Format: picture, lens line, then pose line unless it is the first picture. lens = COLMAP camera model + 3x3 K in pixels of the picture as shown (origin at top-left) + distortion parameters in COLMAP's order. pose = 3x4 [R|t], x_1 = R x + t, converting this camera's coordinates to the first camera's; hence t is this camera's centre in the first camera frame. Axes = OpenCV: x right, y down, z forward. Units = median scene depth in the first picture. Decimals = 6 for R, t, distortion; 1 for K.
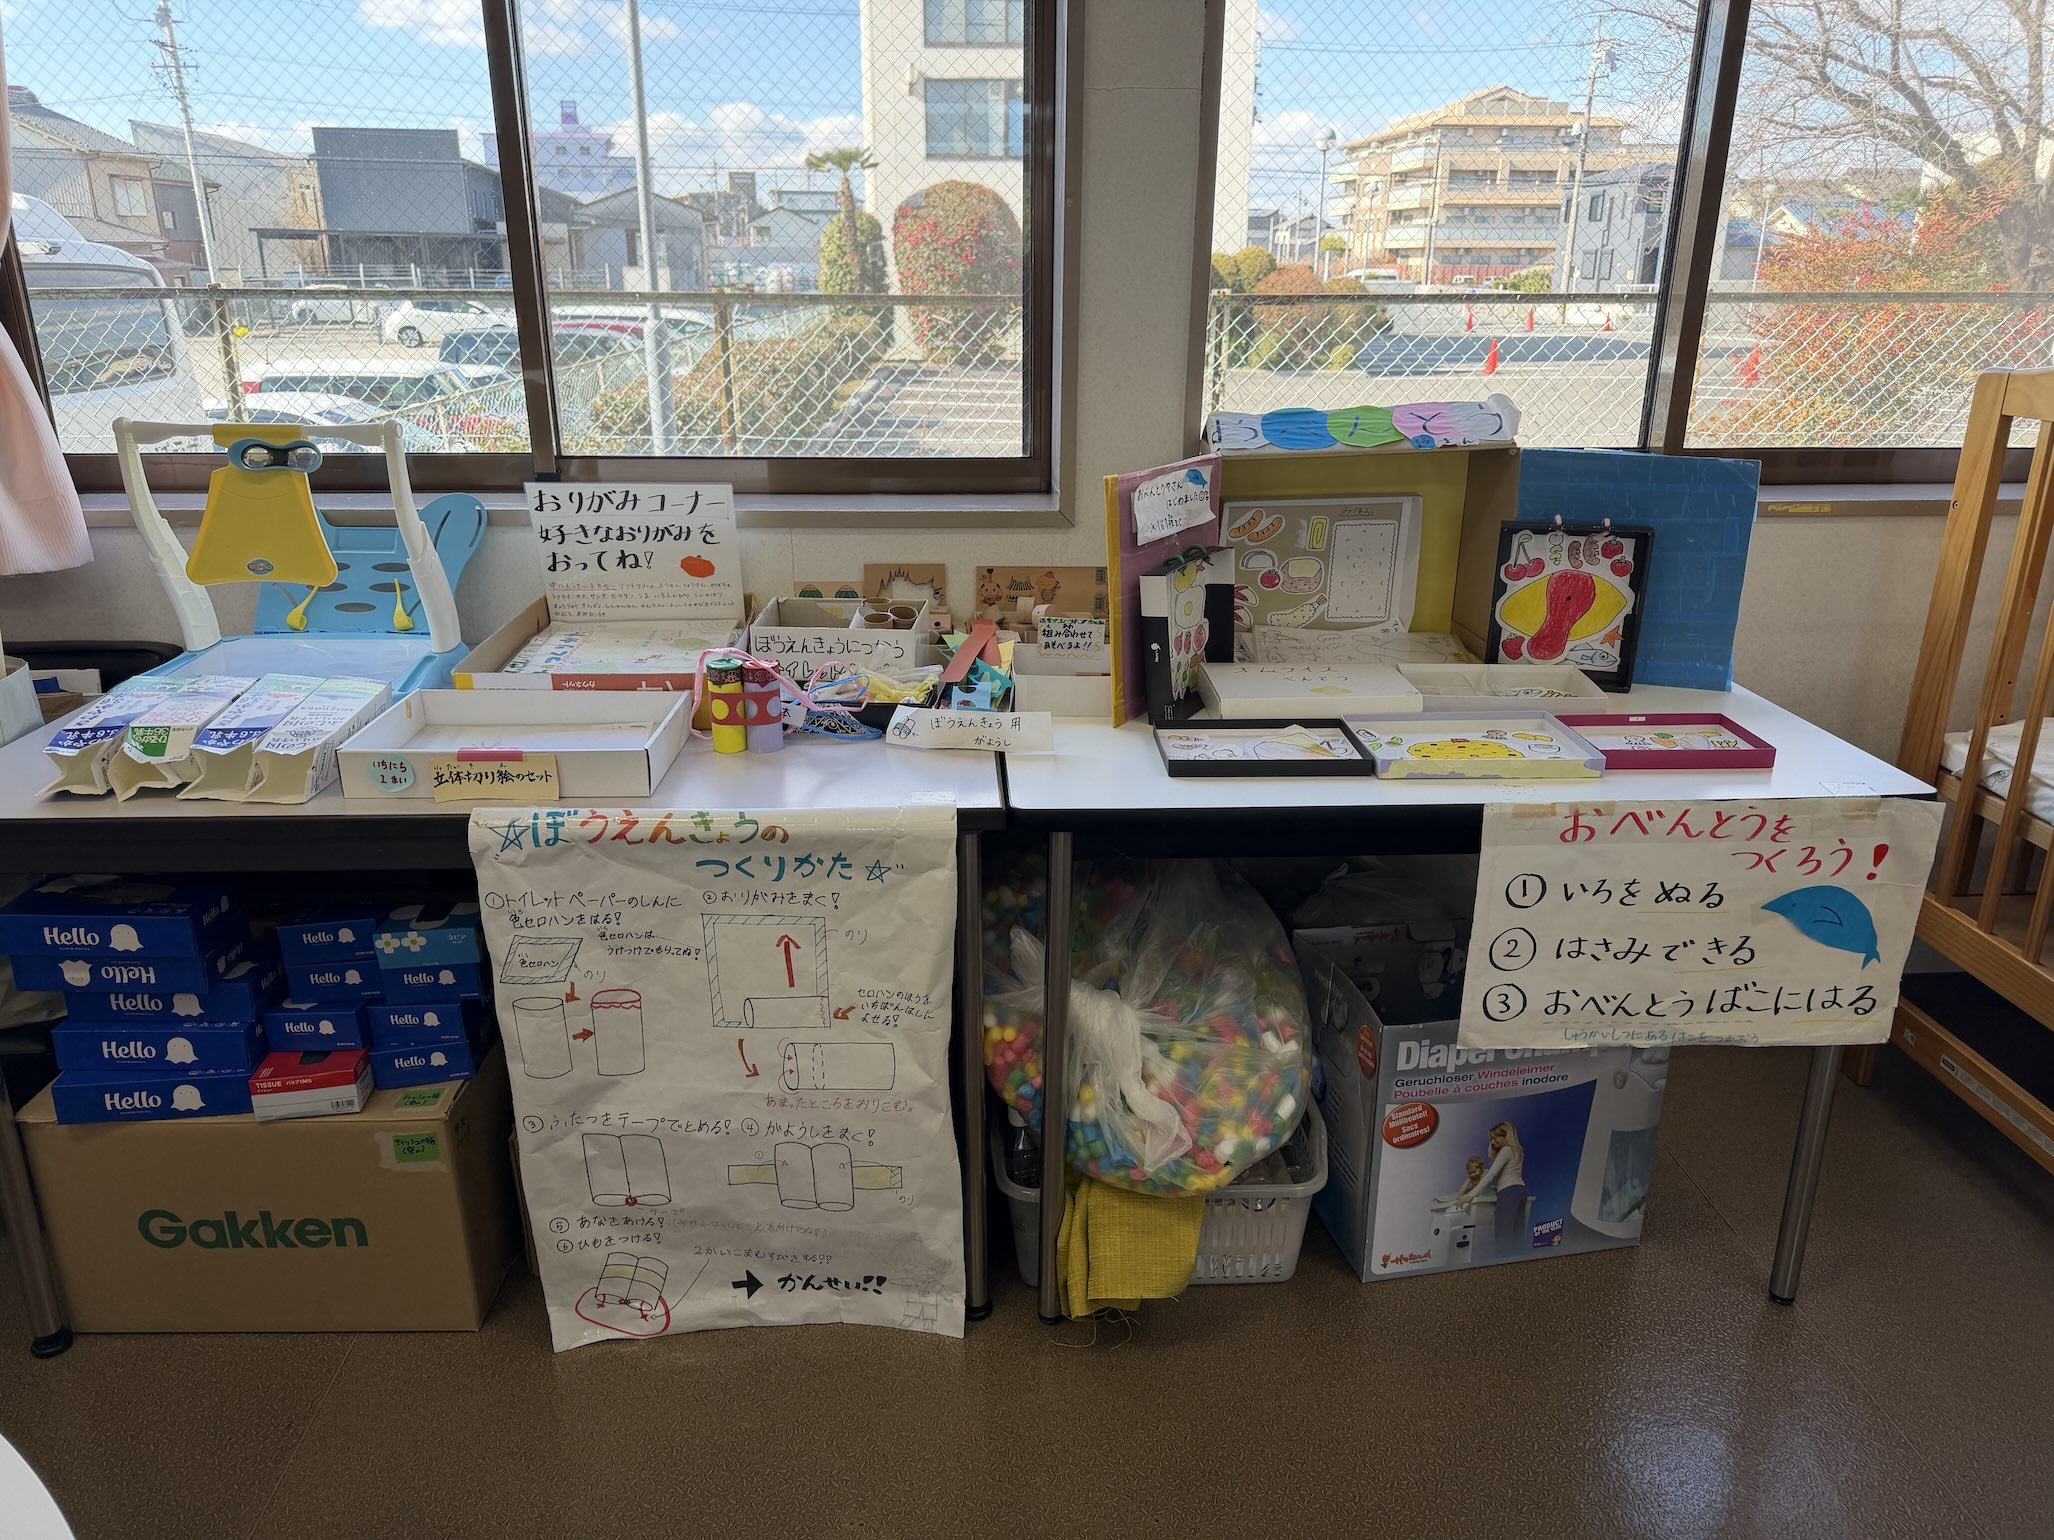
lens RADIAL K [[1516.7, 0, 1022.8], [0, 1516.7, 795.6], [0, 0, 1]] dist [0.020170, -0.003810]
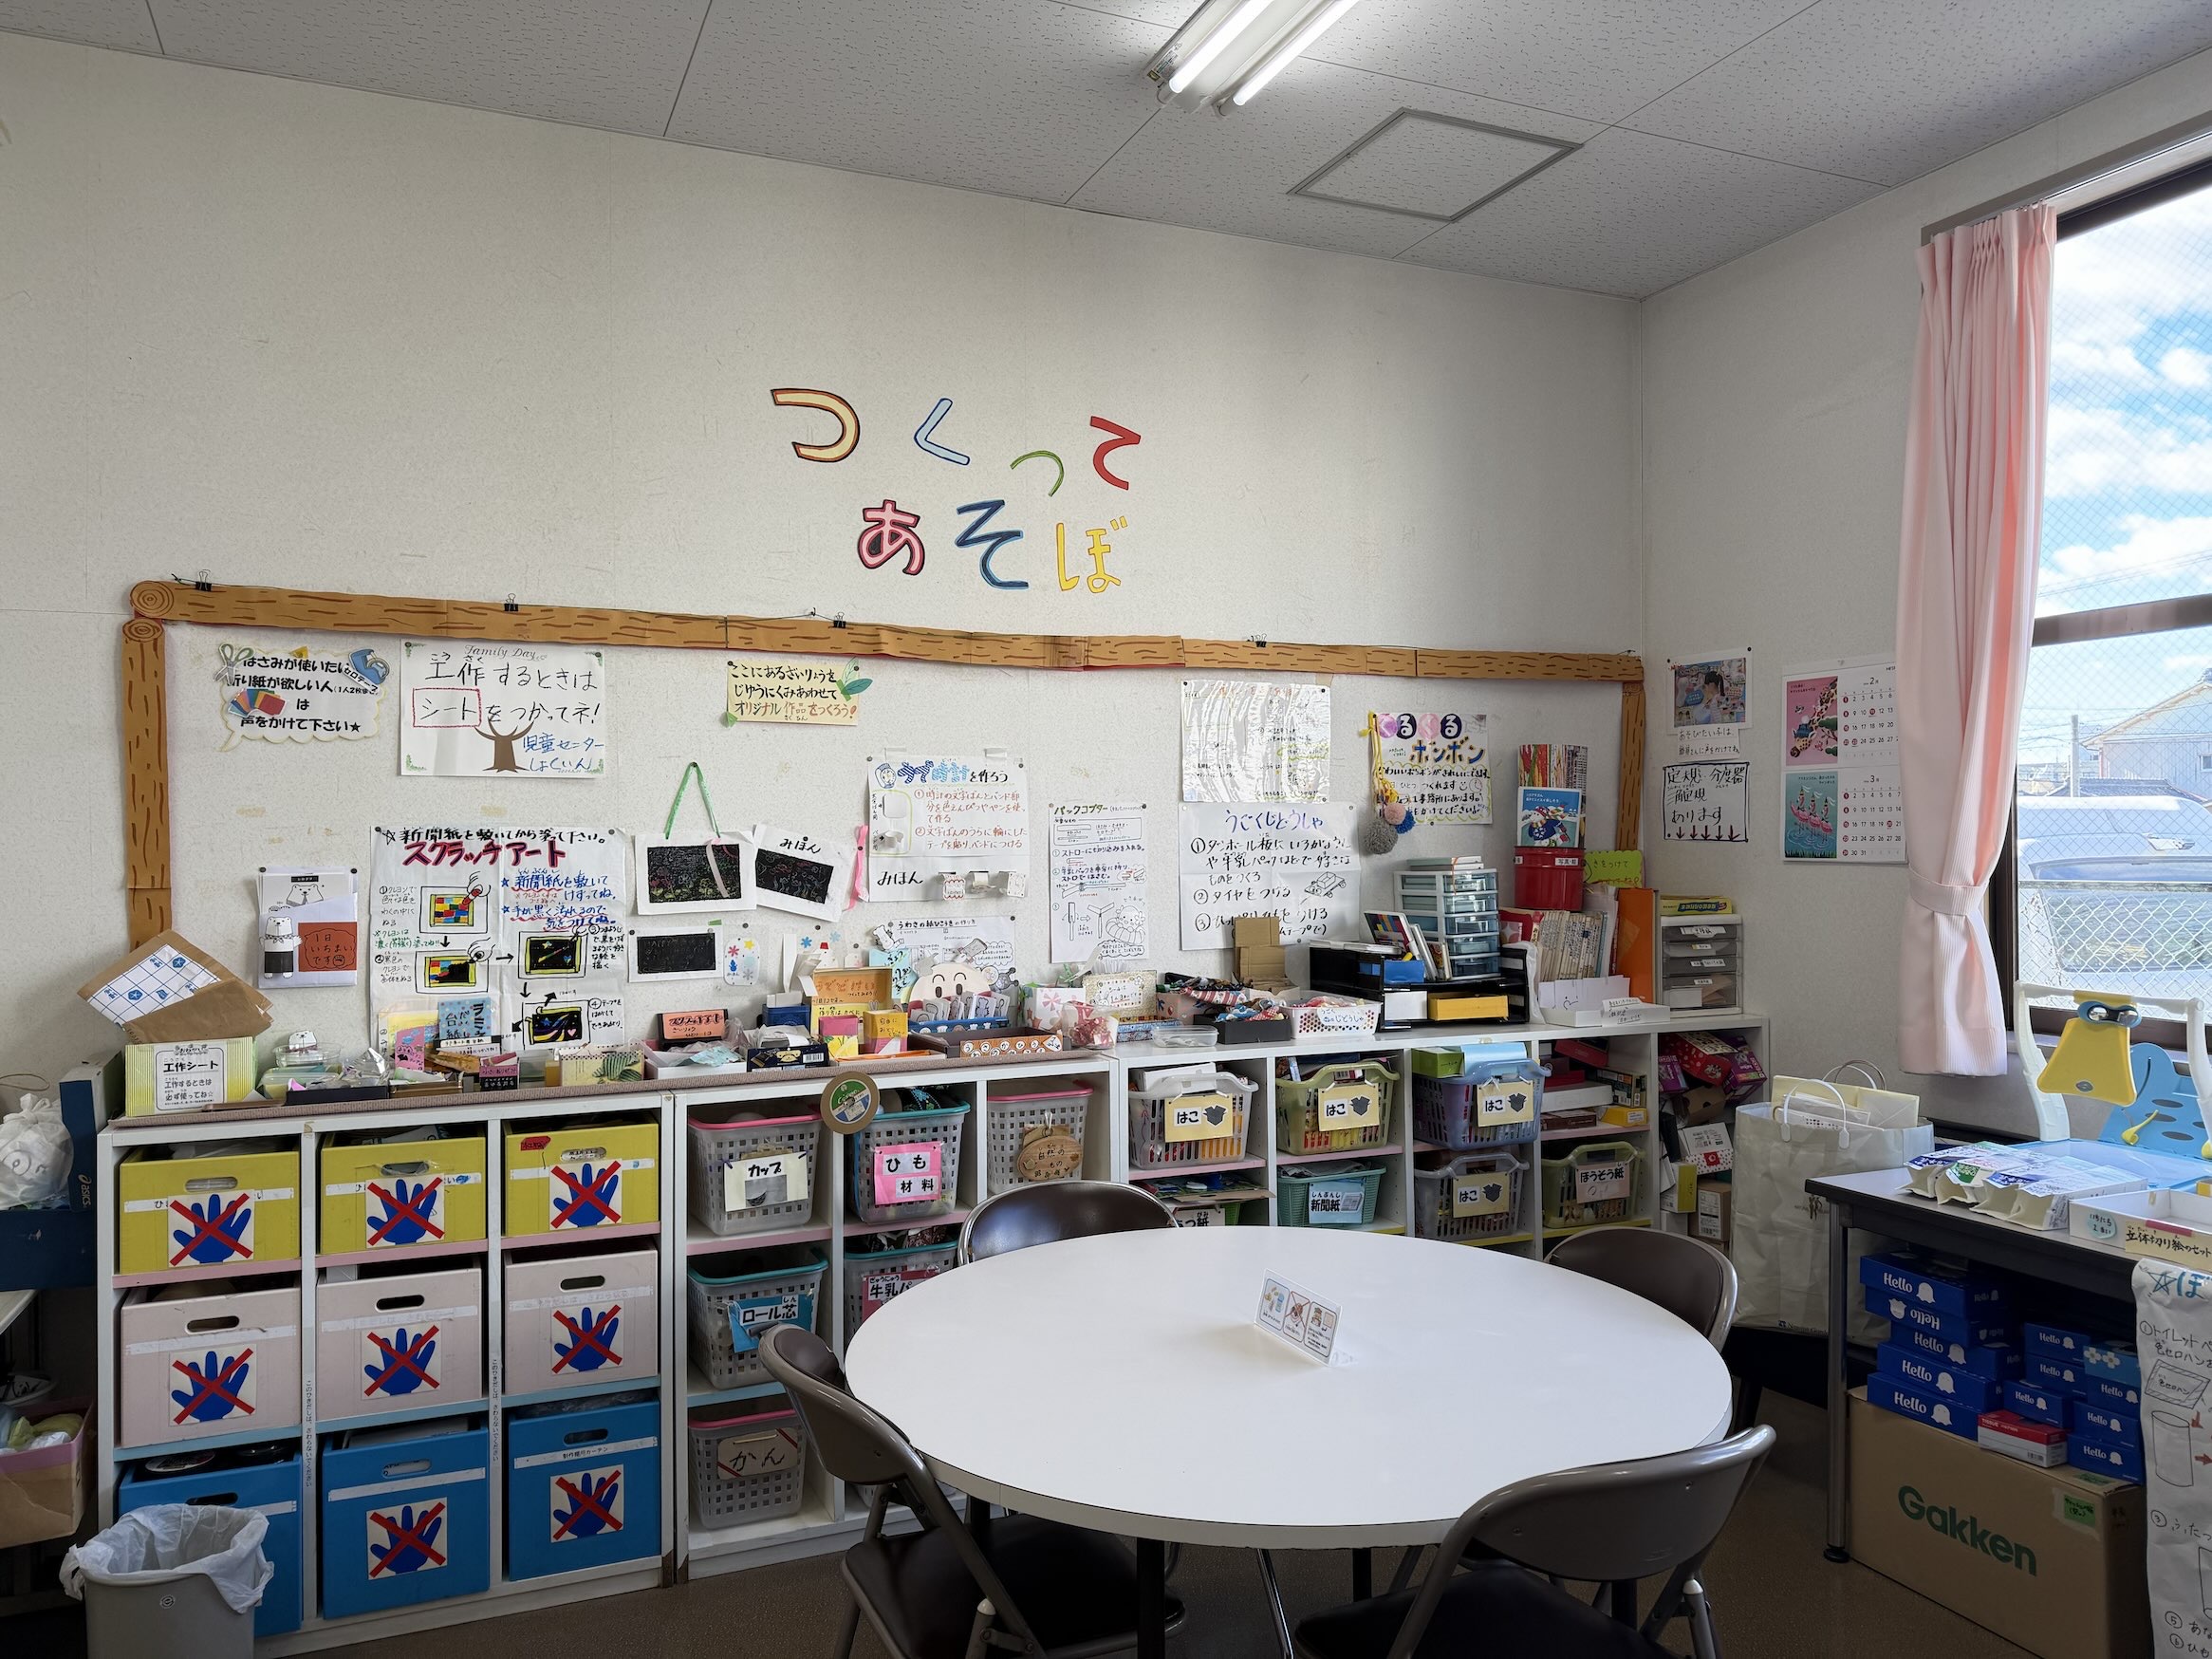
lens RADIAL K [[1576.0, 0, 1106.0], [0, 1576.0, 829.5], [0, 0, 1]] dist [-0.006234, -0.000603]
pose [[0.371274, -0.004938, -0.928510, 0.588855], [-0.310813, 0.941637, -0.129289, 0.111411], [0.874958, 0.336594, 0.348070, -0.455110]]
